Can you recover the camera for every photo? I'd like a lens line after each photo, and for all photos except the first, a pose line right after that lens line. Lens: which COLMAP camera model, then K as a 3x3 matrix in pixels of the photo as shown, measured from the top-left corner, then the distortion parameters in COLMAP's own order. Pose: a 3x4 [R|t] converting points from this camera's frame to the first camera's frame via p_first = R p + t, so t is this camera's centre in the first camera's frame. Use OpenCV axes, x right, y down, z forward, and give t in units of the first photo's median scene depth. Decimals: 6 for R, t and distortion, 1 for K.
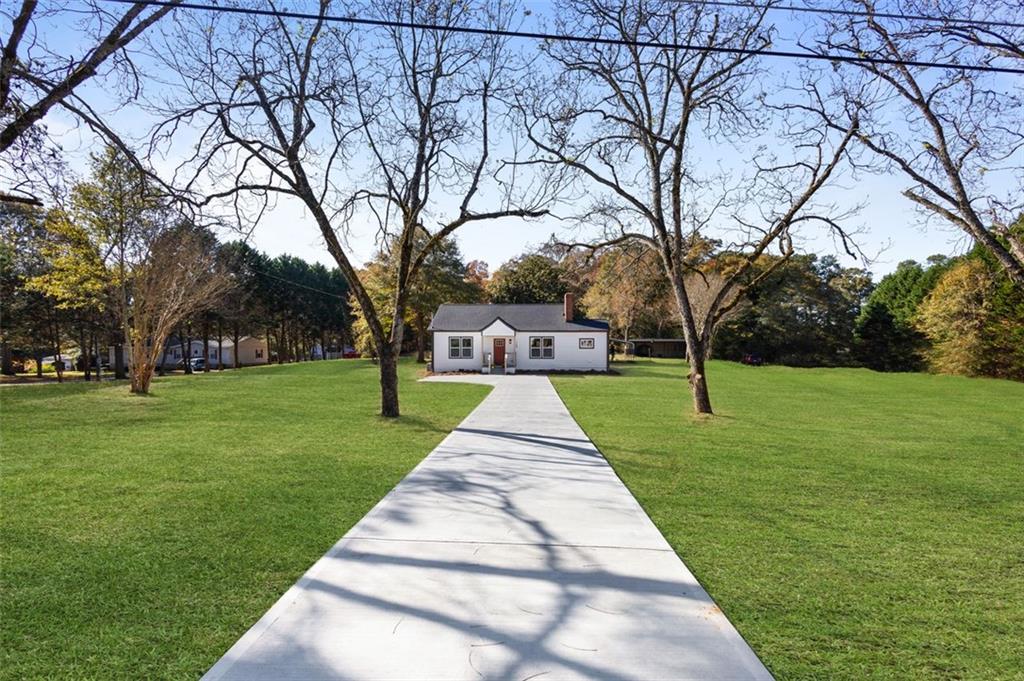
lens RADIAL K [[467.0, 0, 515.8], [0, 467.0, 329.0], [0, 0, 1]] dist [0.001415, 0.000258]
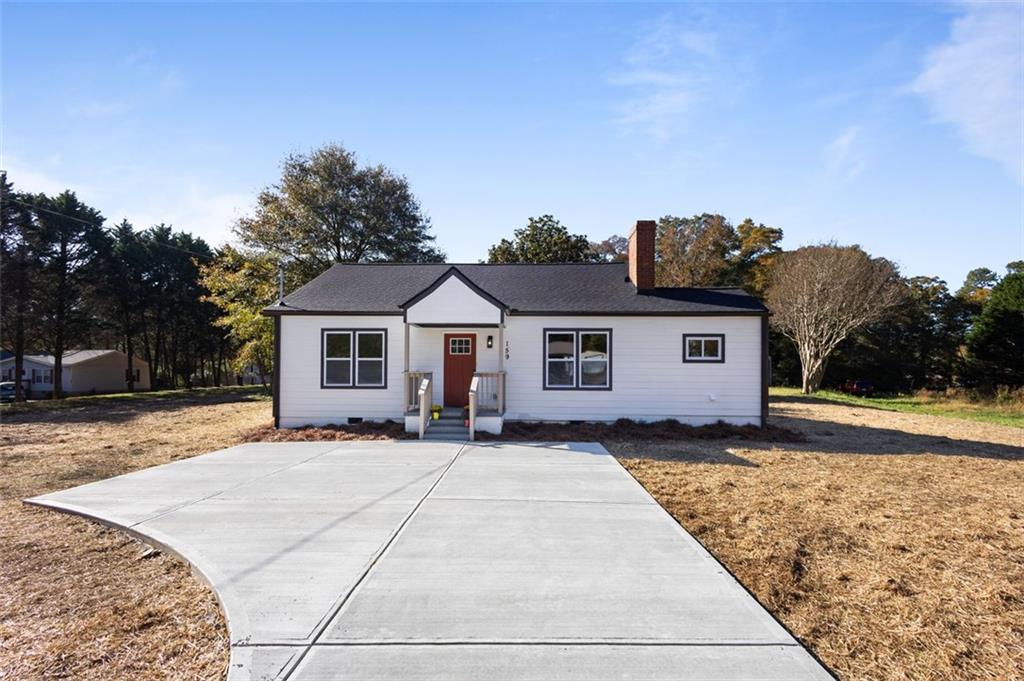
lens RADIAL K [[467.0, 0, 515.8], [0, 467.0, 329.0], [0, 0, 1]] dist [0.001415, 0.000258]
pose [[0.999975, 0.004999, 0.004904, 0.006537], [-0.004732, 0.998582, -0.053019, 0.035691], [-0.005162, 0.052994, 0.998581, 0.636259]]
